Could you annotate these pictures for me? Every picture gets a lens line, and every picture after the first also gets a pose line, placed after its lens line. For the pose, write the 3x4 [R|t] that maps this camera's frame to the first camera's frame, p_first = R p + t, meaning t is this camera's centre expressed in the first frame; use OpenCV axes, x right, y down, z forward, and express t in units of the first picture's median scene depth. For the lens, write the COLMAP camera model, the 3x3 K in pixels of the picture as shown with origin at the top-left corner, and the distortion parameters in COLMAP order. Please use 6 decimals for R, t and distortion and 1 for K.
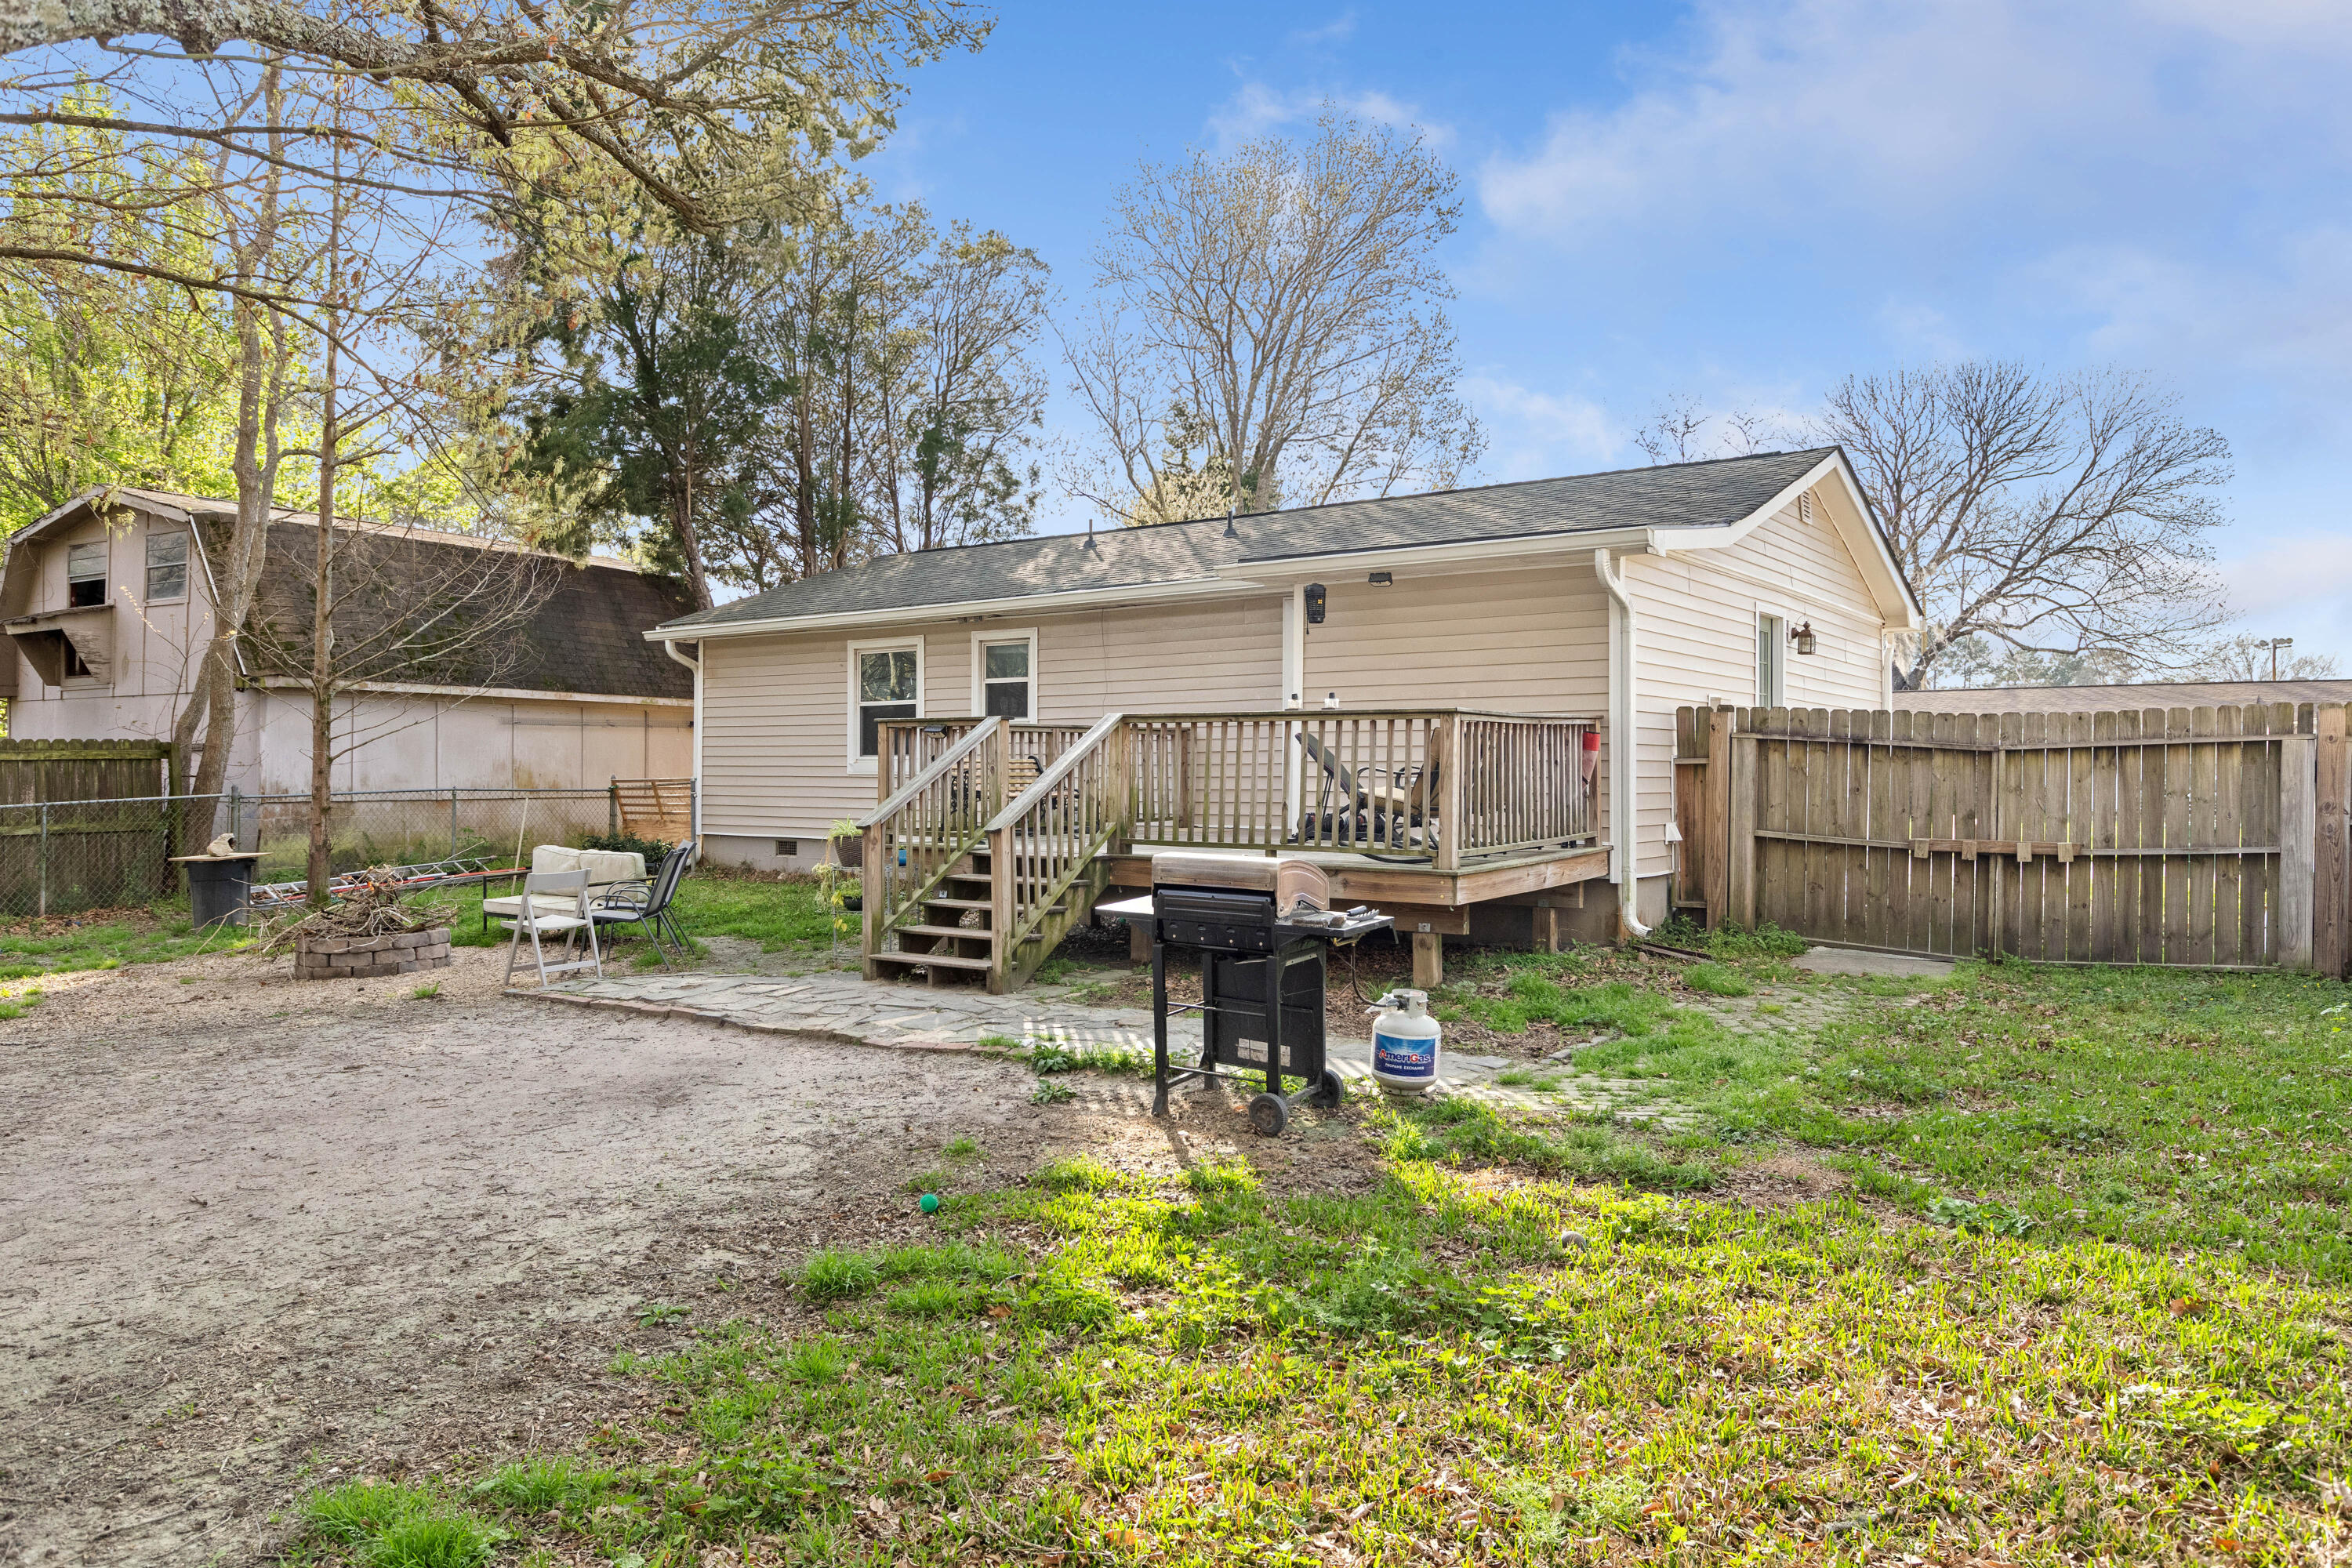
lens RADIAL K [[1580.4, 0, 1176.0], [0, 1580.4, 784.0], [0, 0, 1]] dist [-0.000358, 0.000912]
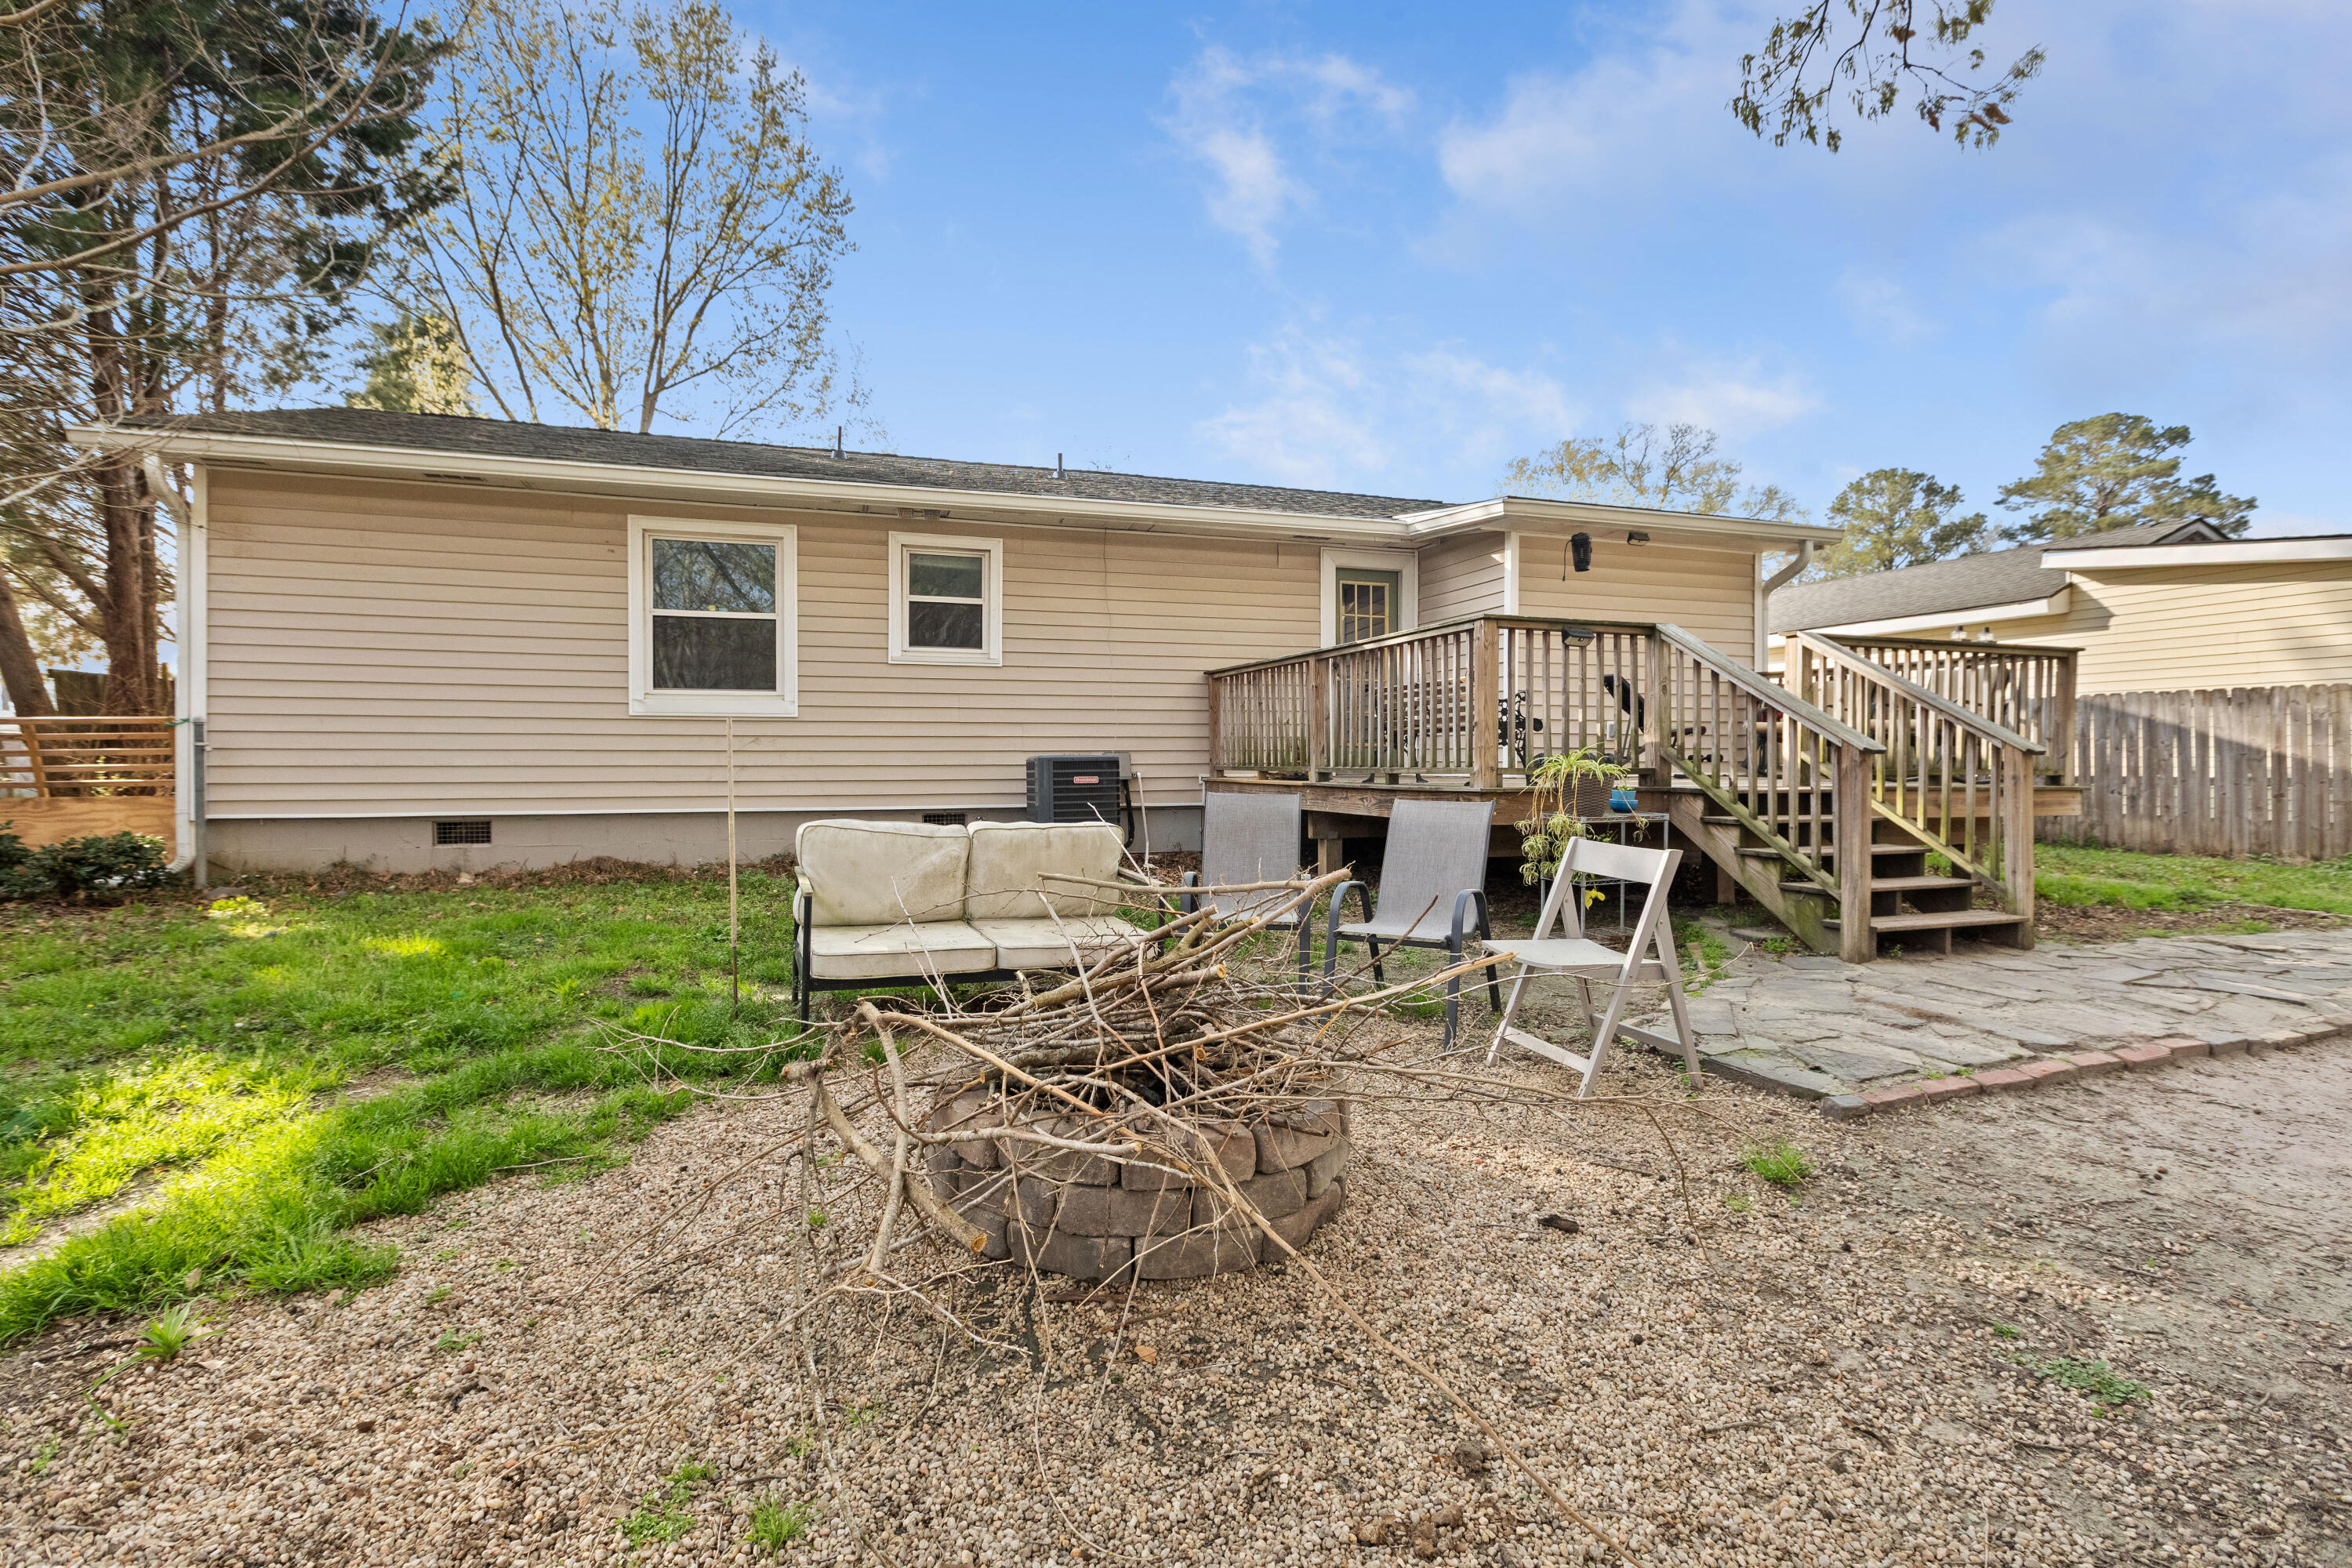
lens RADIAL K [[1083.0, 0, 1173.2], [0, 1083.0, 772.4], [0, 0, 1]] dist [0.003823, 0.000803]
pose [[0.596536, -0.007618, 0.802550, -0.516570], [0.007422, 0.999965, 0.003975, 0.020829], [-0.802552, 0.003585, 0.596572, 0.638609]]
